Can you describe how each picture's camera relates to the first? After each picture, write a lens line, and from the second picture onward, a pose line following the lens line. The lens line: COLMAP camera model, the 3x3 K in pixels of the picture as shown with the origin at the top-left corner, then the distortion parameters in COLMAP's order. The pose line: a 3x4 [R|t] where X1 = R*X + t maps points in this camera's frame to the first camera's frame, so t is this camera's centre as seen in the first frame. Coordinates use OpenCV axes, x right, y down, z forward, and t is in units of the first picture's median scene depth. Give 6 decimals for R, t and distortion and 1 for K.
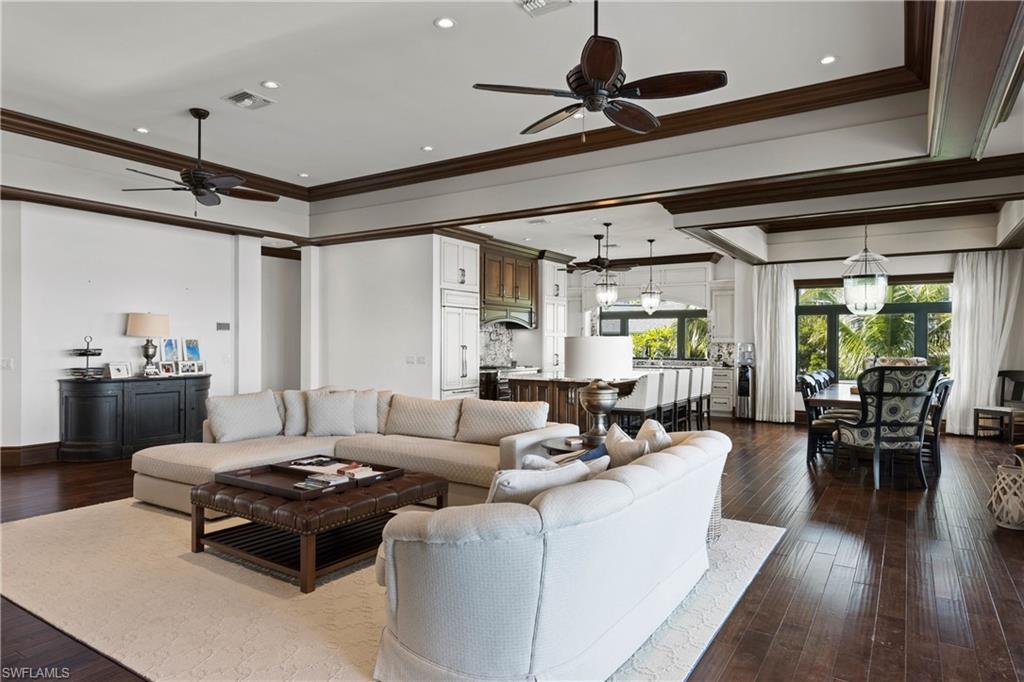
lens RADIAL K [[604.0, 0, 501.2], [0, 604.0, 340.9], [0, 0, 1]] dist [-0.003034, -0.002789]
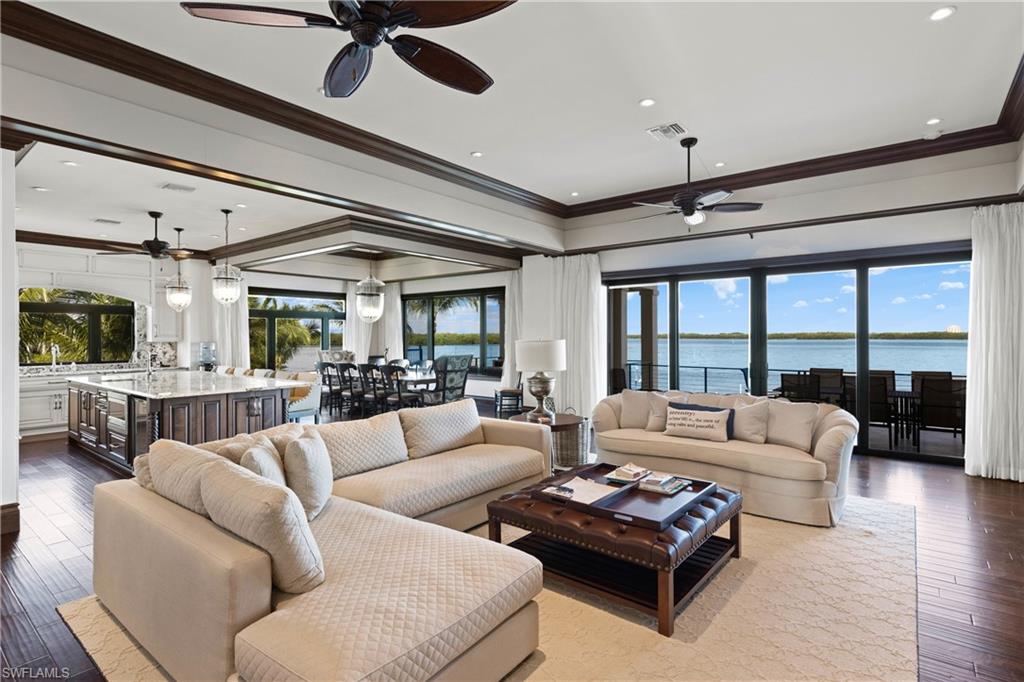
lens RADIAL K [[505.5, 0, 510.6], [0, 505.5, 334.8], [0, 0, 1]] dist [0.003559, 0.000105]
pose [[0.072424, -0.003198, 0.997369, -0.434699], [0.004026, 0.999988, 0.002914, -0.009367], [-0.997366, 0.003804, 0.072436, 0.427435]]
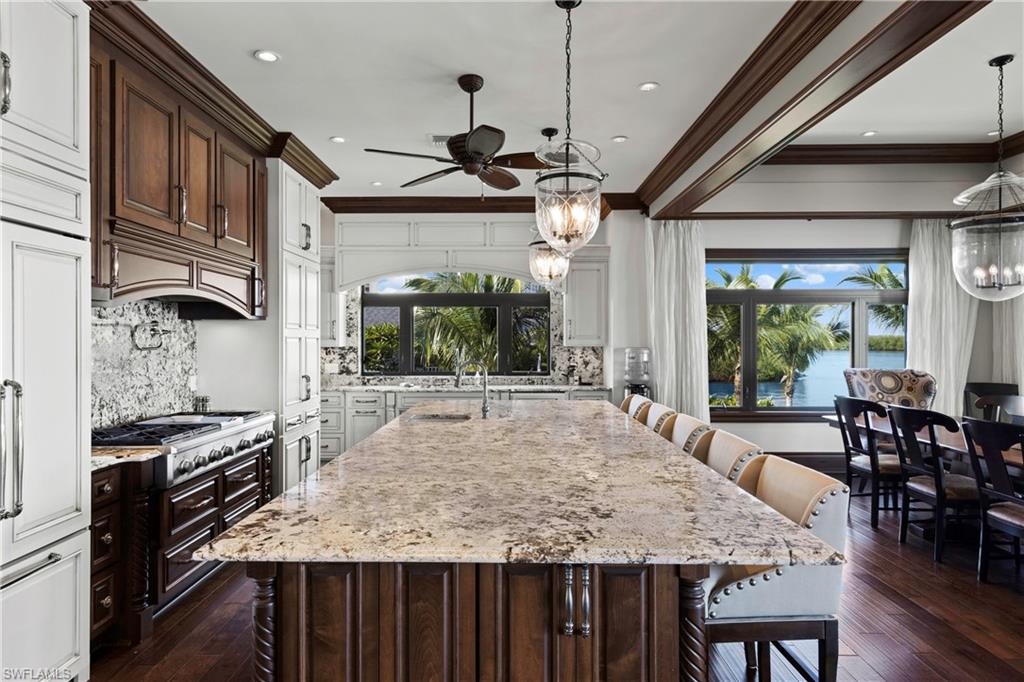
lens RADIAL K [[557.1, 0, 504.6], [0, 557.1, 335.5], [0, 0, 1]] dist [0.000784, 0.000119]
pose [[0.834896, -0.000759, 0.550407, -0.016246], [0.003449, 0.999987, -0.003852, -0.007120], [-0.550397, 0.005114, 0.834887, 0.618204]]
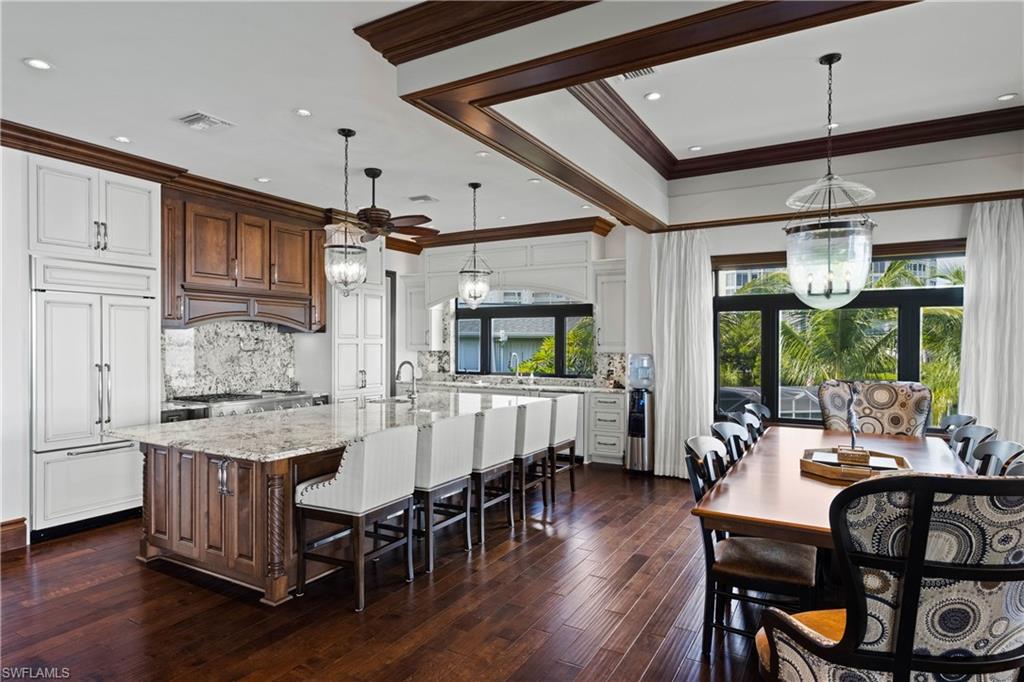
lens RADIAL K [[579.2, 0, 505.3], [0, 579.2, 341.4], [0, 0, 1]] dist [0.005471, 0.003186]
pose [[0.997926, -0.001734, 0.064349, 0.225283], [0.001788, 0.999998, -0.000770, -0.010104], [-0.064348, 0.000883, 0.997927, 0.396318]]
